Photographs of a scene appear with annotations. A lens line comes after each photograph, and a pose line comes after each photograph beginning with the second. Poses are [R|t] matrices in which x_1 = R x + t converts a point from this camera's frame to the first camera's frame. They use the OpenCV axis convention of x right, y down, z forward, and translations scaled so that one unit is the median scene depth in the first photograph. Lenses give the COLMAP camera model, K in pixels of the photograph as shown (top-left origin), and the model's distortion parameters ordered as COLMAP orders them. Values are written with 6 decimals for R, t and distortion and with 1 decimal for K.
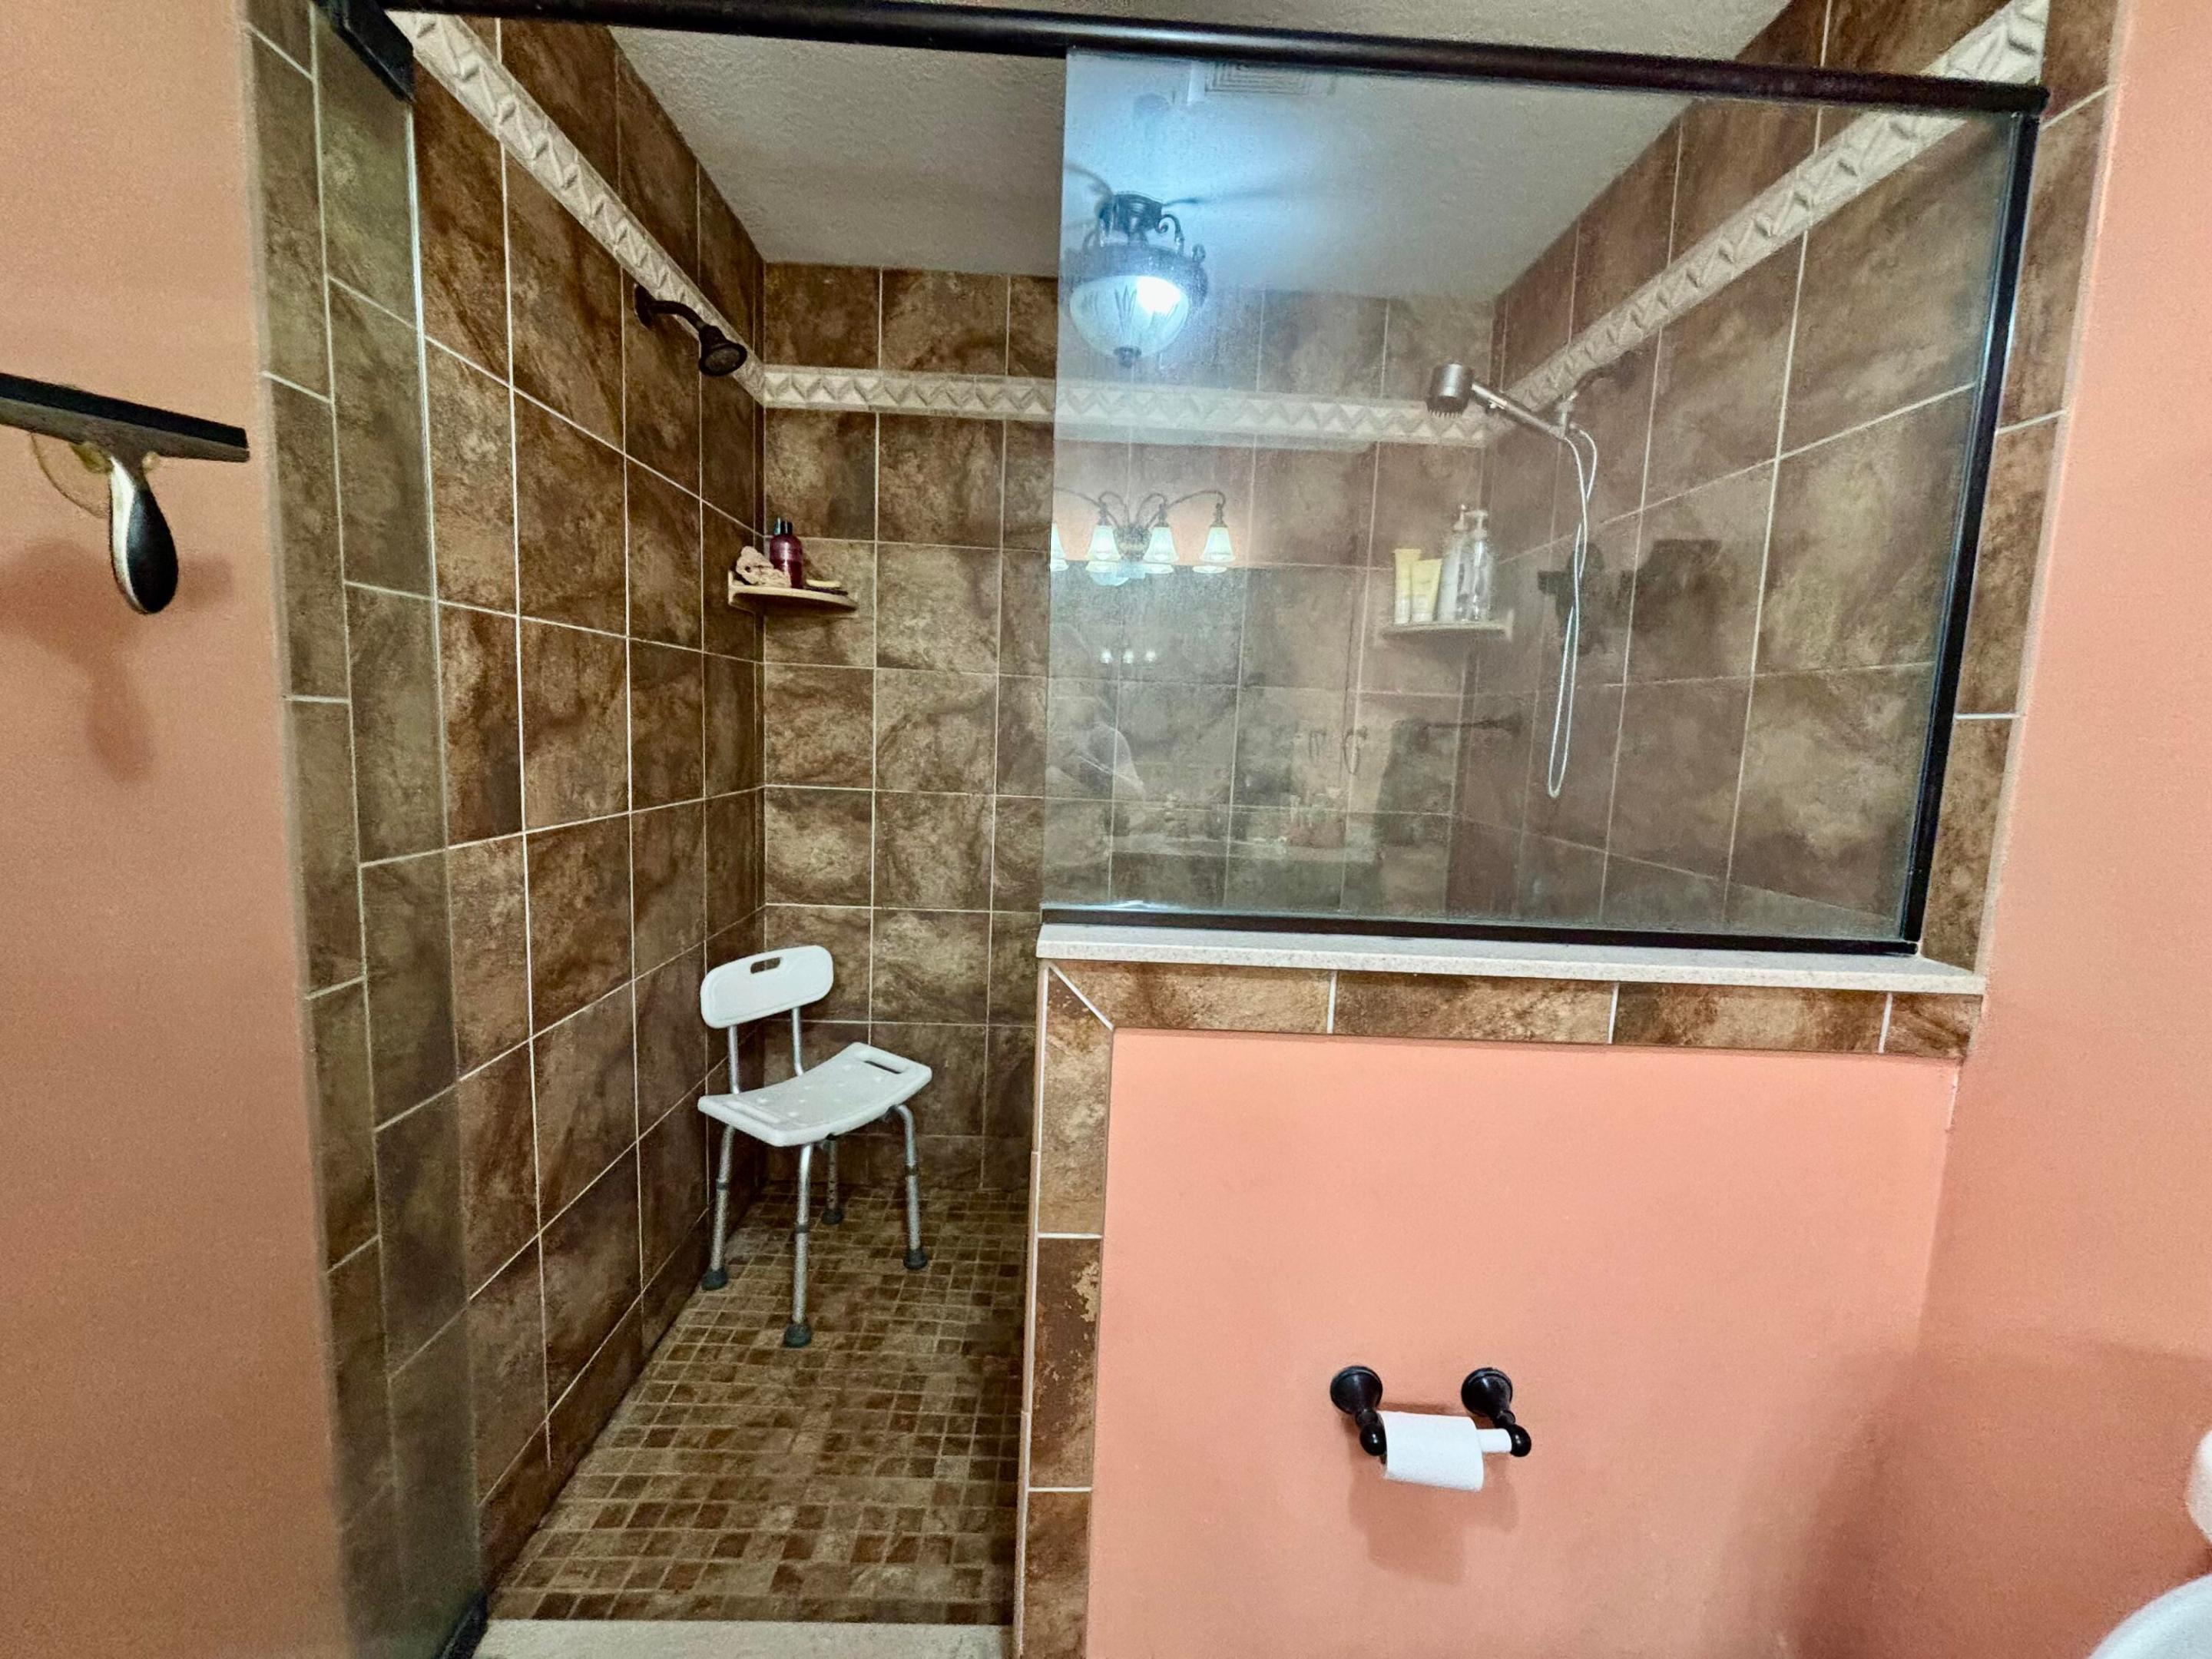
lens RADIAL K [[893.5, 0, 1102.4], [0, 893.5, 830.4], [0, 0, 1]] dist [0.001282, -0.001426]
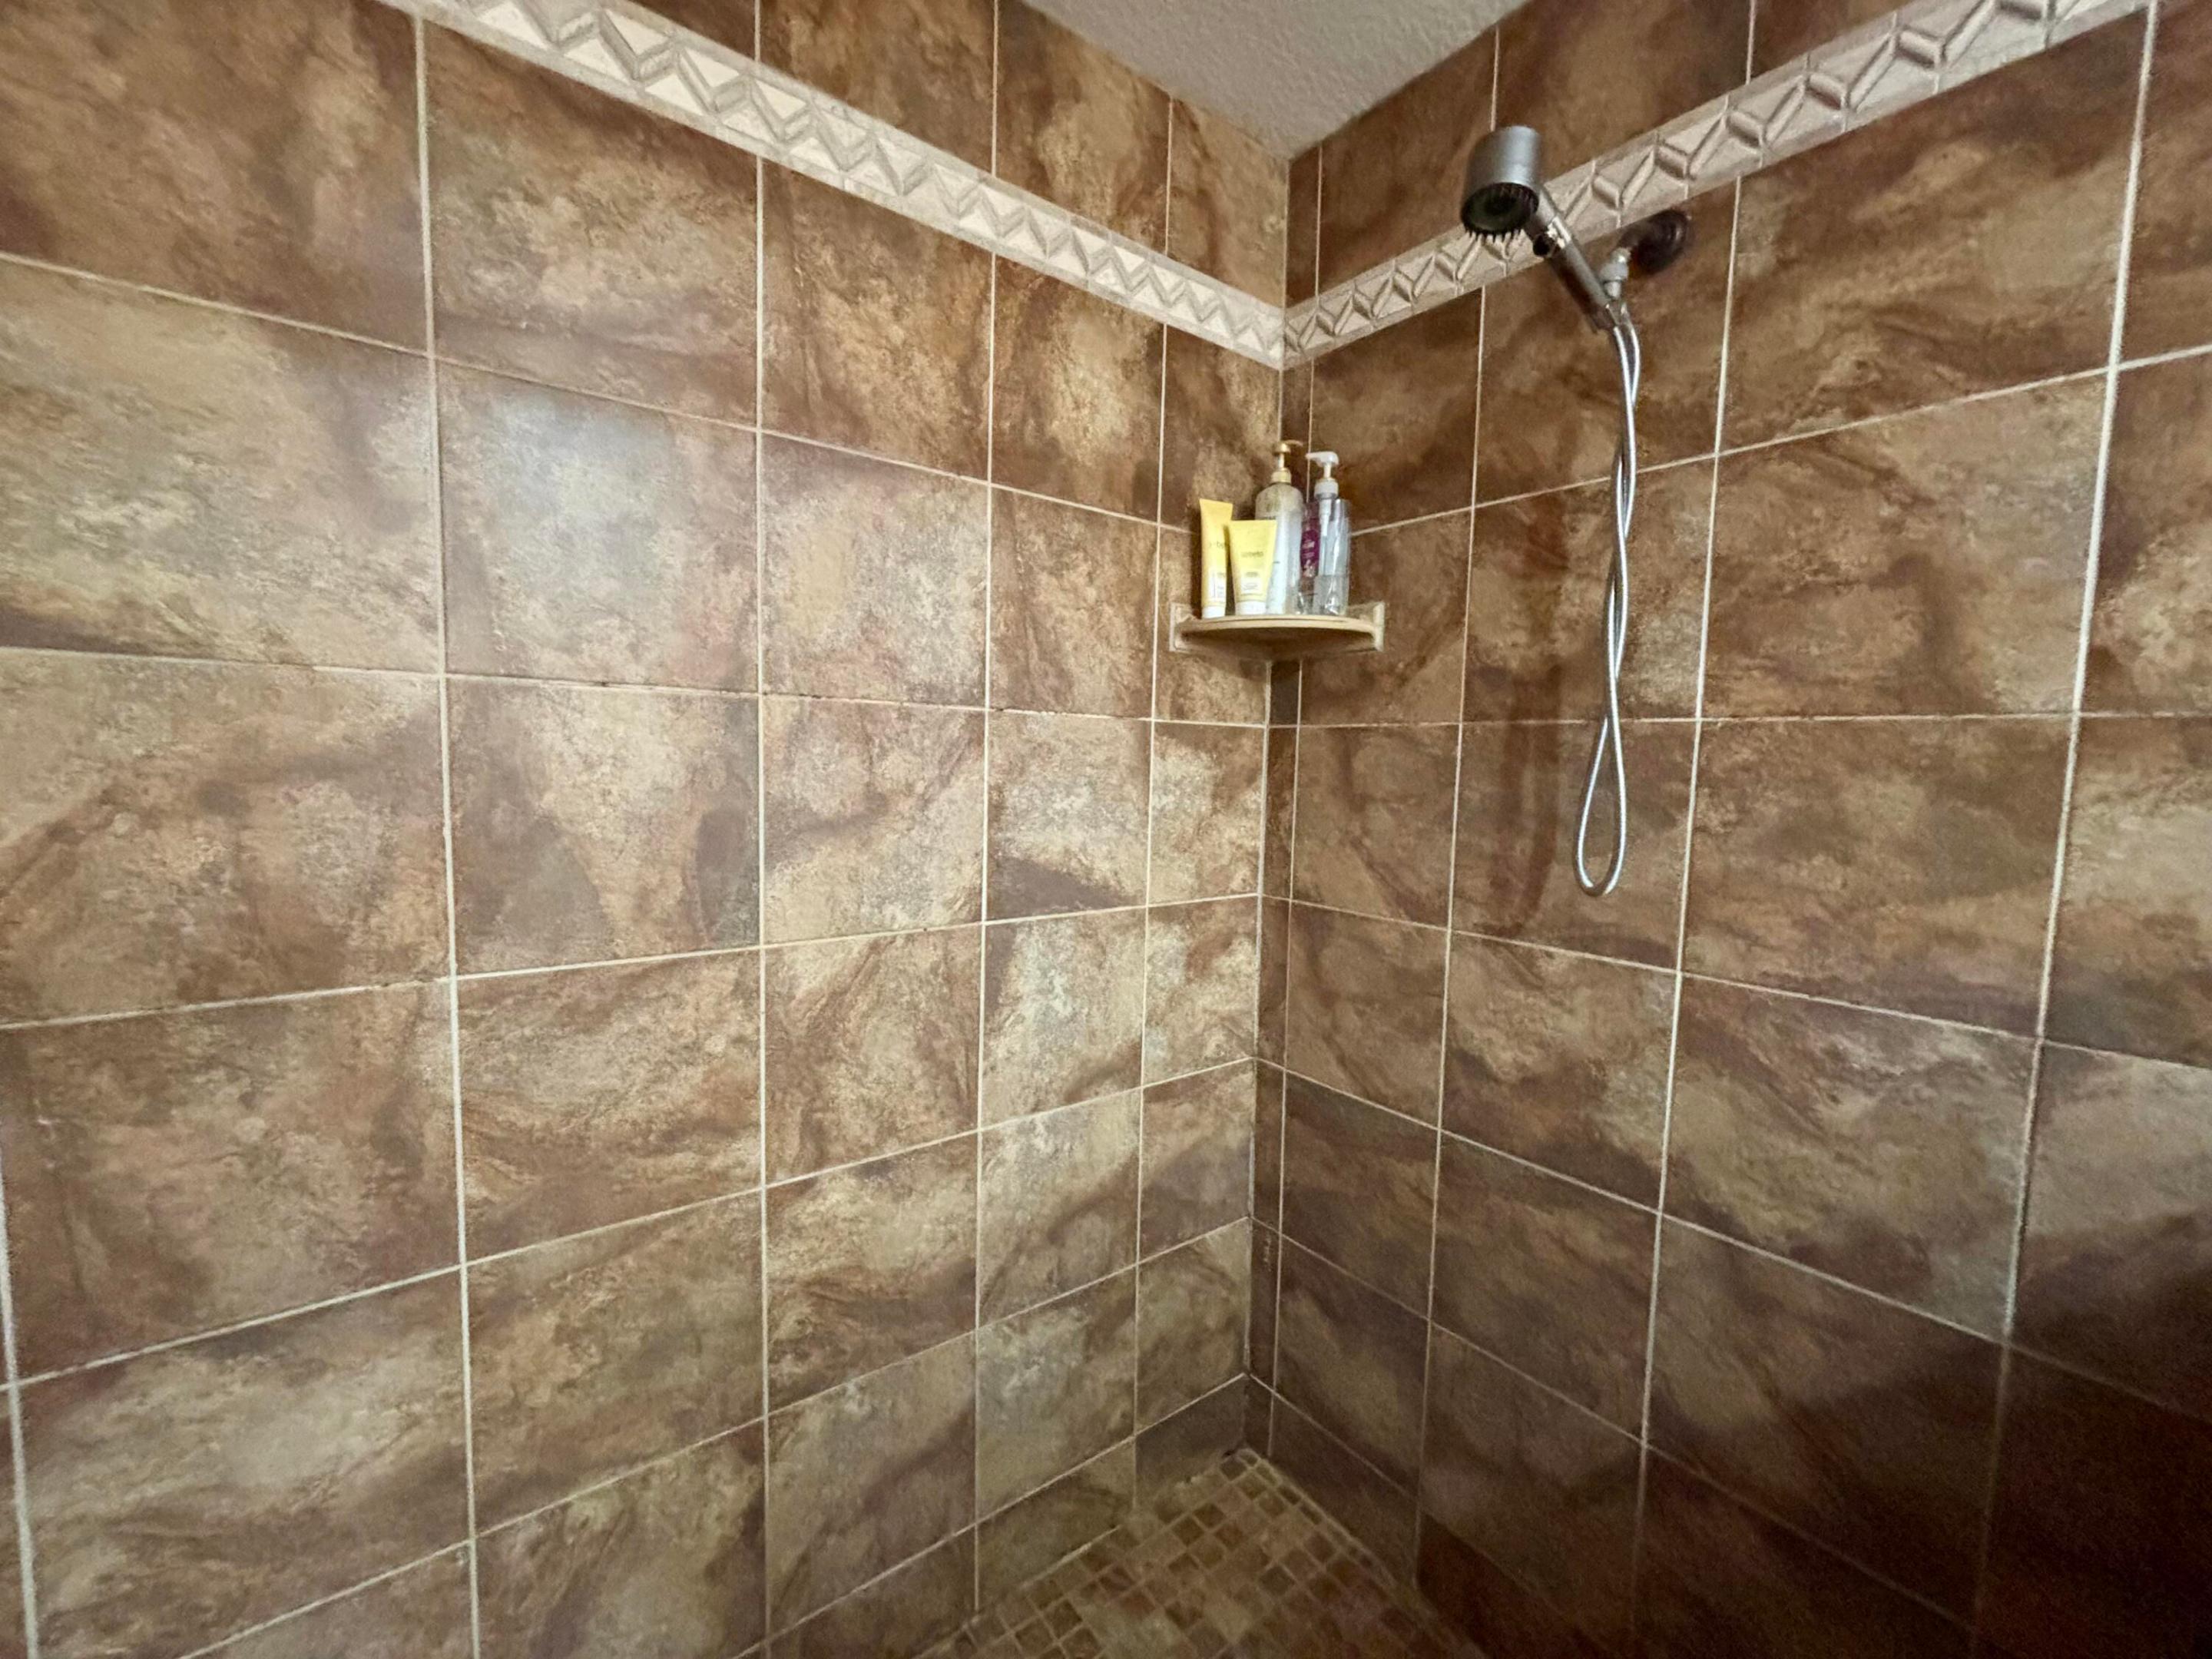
lens RADIAL K [[893.5, 0, 1110.1], [0, 893.5, 826.7], [0, 0, 1]] dist [0.001282, -0.001426]
pose [[0.814219, -0.068046, 0.576557, -0.108417], [0.077230, 0.996976, 0.008600, -0.088662], [-0.575399, 0.037526, 0.817012, 0.511549]]
